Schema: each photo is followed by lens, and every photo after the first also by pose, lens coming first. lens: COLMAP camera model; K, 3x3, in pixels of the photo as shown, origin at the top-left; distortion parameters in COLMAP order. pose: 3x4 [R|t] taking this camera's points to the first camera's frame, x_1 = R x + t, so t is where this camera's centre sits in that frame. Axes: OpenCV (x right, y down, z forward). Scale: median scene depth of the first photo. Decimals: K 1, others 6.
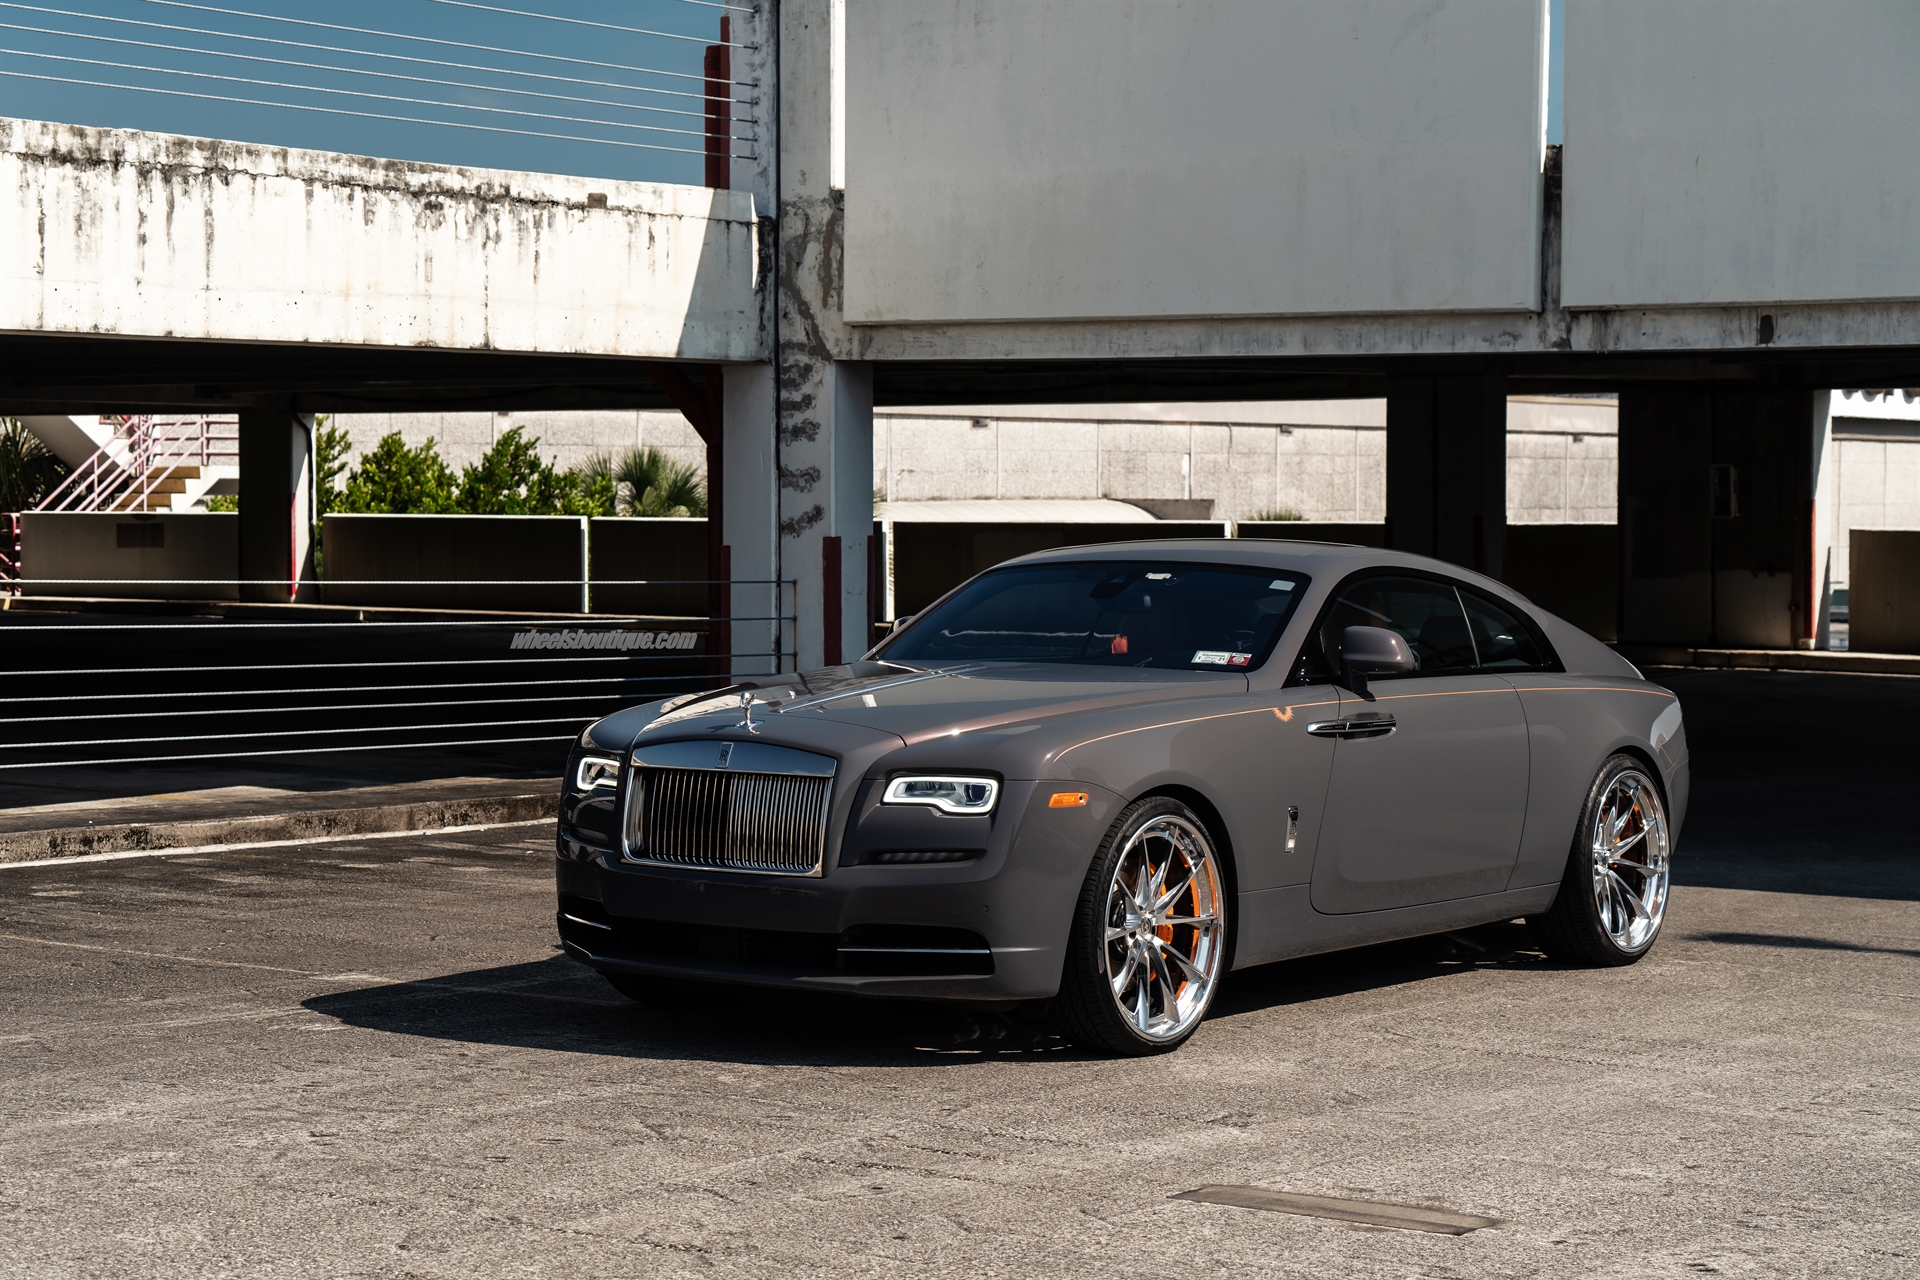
lens RADIAL K [[3746.5, 0, 1014.8], [0, 3746.5, 605.9], [0, 0, 1]] dist [0.076494, 0.000000]
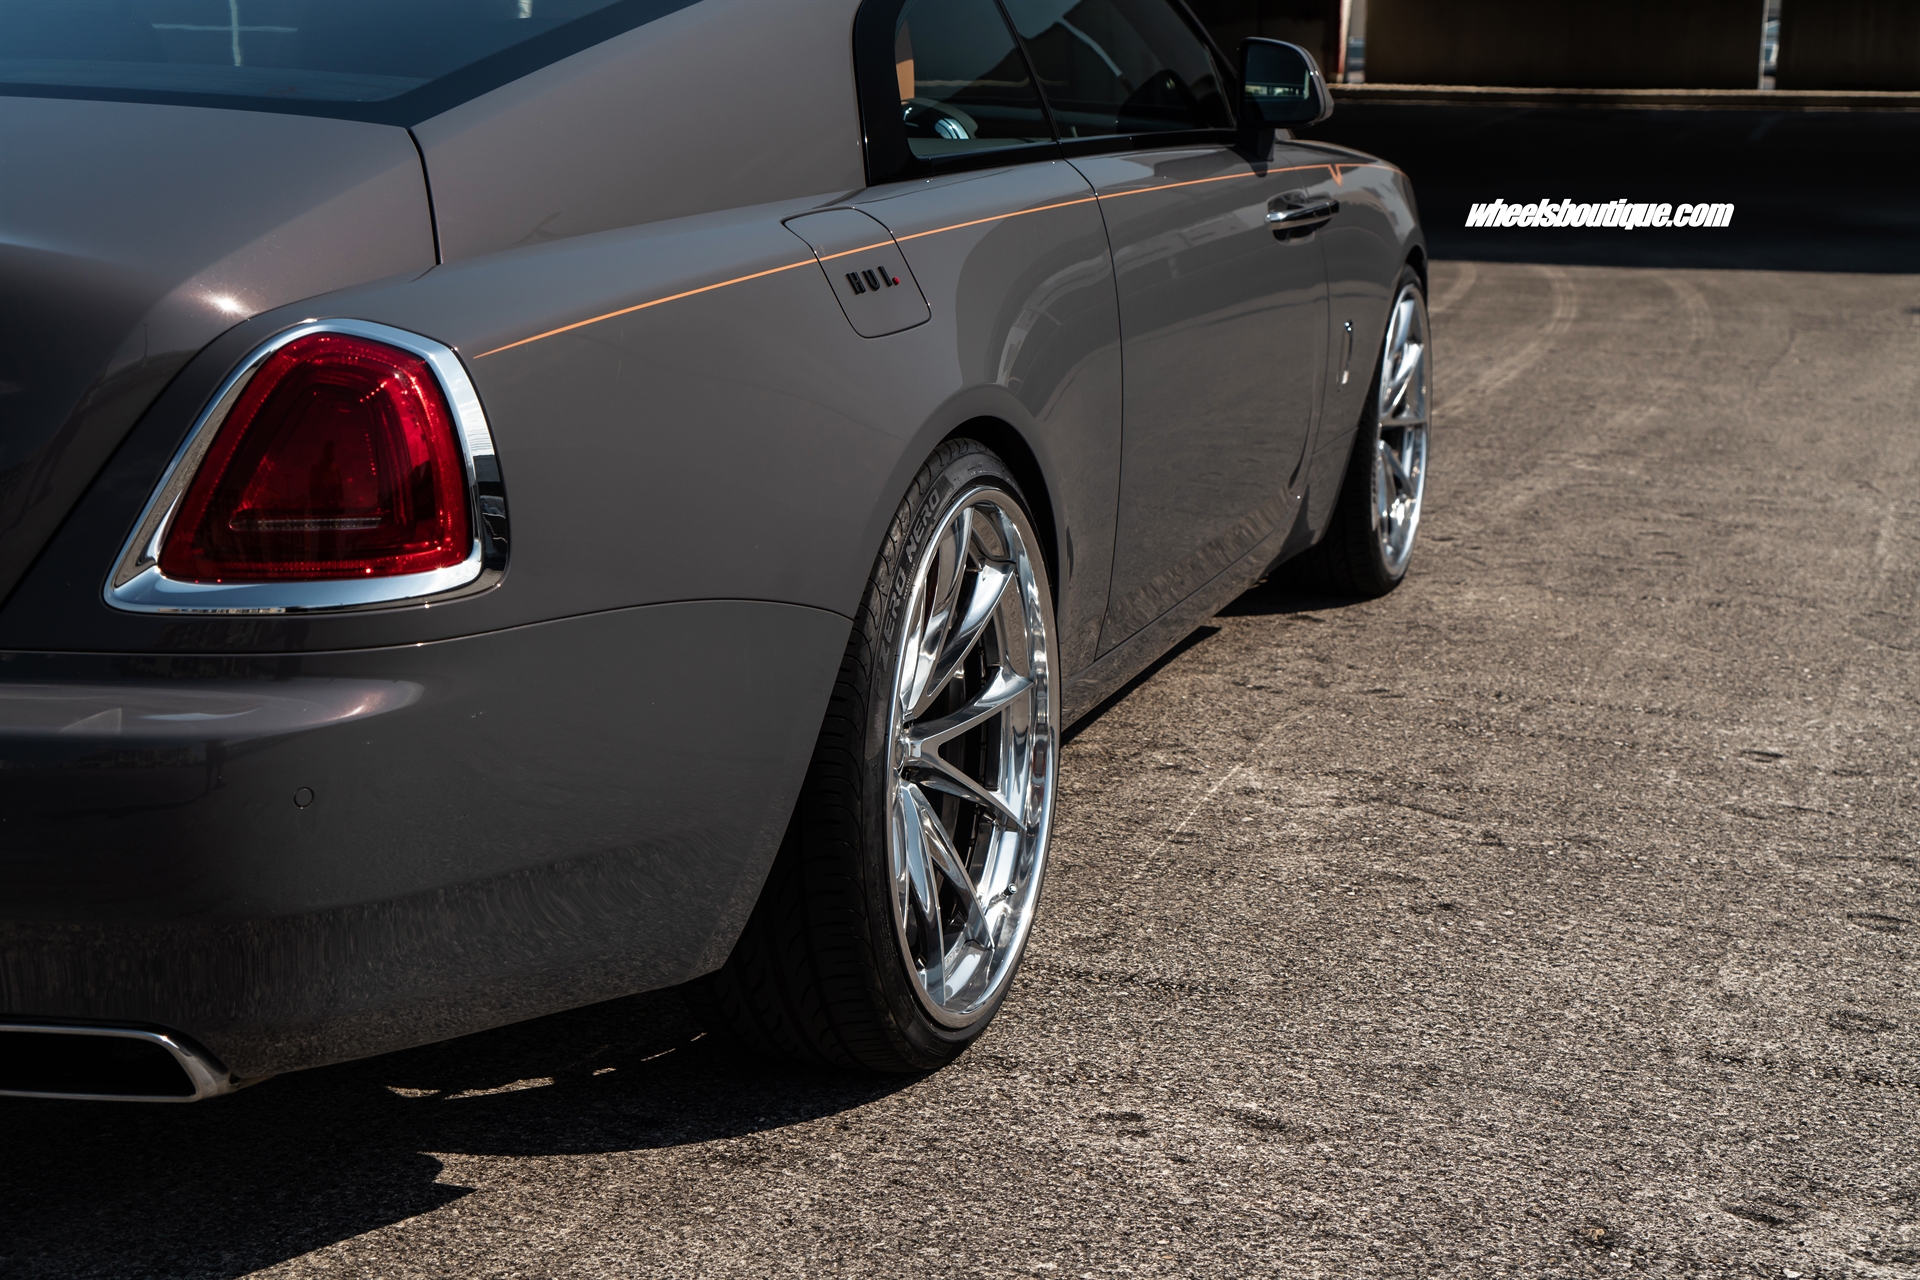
lens RADIAL K [[2929.5, 0, 1009.9], [0, 2929.5, 609.0], [0, 0, 1]] dist [0.035442, 0.000000]
pose [[0.962910, -0.057661, 0.263591, -0.239658], [0.008507, 0.982902, 0.183934, 0.005104], [-0.269690, -0.174870, 0.946936, 0.127089]]
